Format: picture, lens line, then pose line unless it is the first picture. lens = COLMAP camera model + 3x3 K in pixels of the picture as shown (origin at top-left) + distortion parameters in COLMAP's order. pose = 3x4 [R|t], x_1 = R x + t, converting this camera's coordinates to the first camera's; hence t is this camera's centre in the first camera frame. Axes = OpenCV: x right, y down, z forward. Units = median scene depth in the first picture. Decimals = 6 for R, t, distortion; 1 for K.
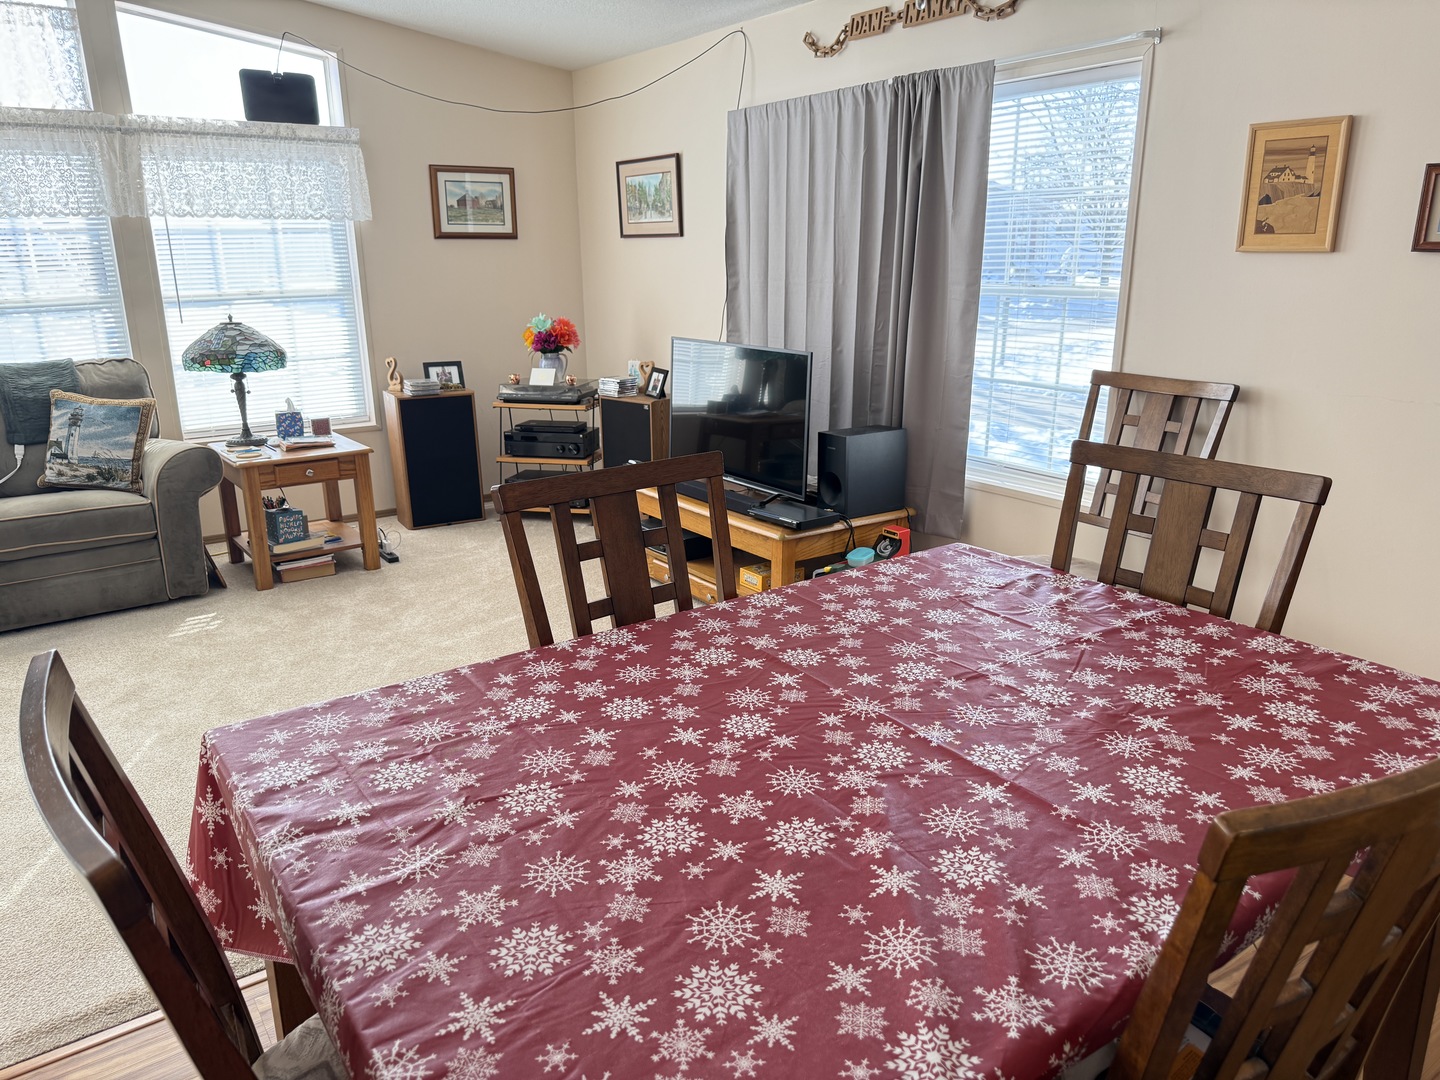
lens RADIAL K [[1001.8, 0, 718.8], [0, 1001.8, 543.8], [0, 0, 1]] dist [-0.001422, -0.013131]
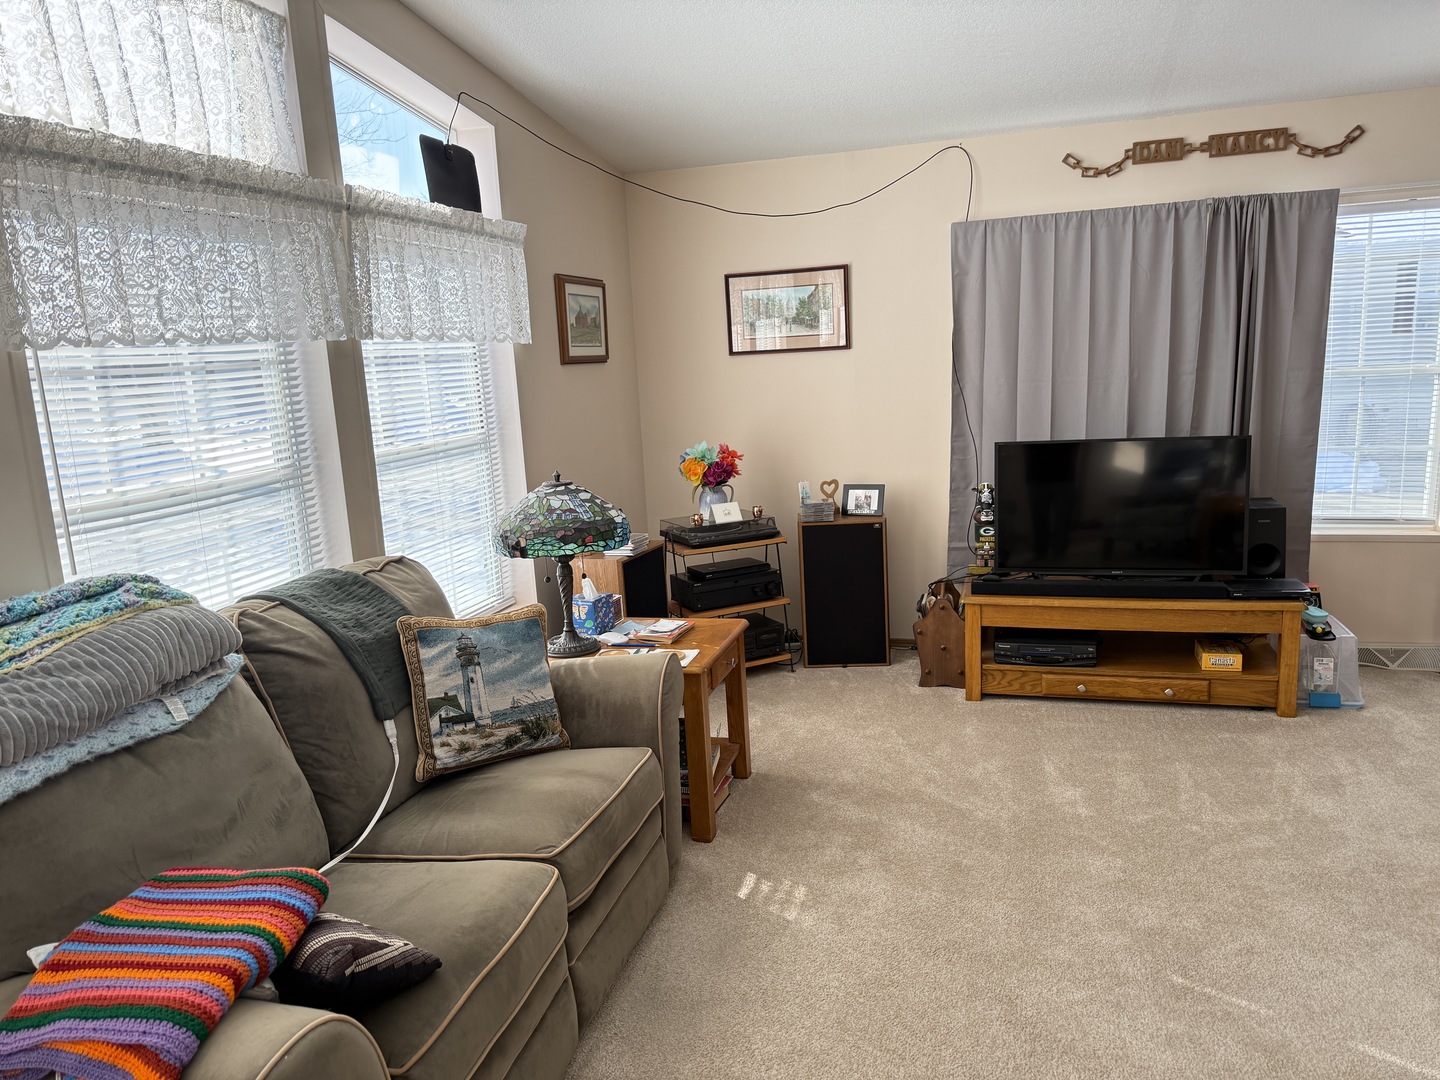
lens RADIAL K [[1001.8, 0, 717.1], [0, 1001.8, 538.7], [0, 0, 1]] dist [-0.001422, -0.013131]
pose [[0.791656, -0.143862, 0.593788, -0.878545], [0.221075, 0.973477, -0.058891, -0.123865], [-0.569567, 0.177893, 0.802464, 0.409040]]
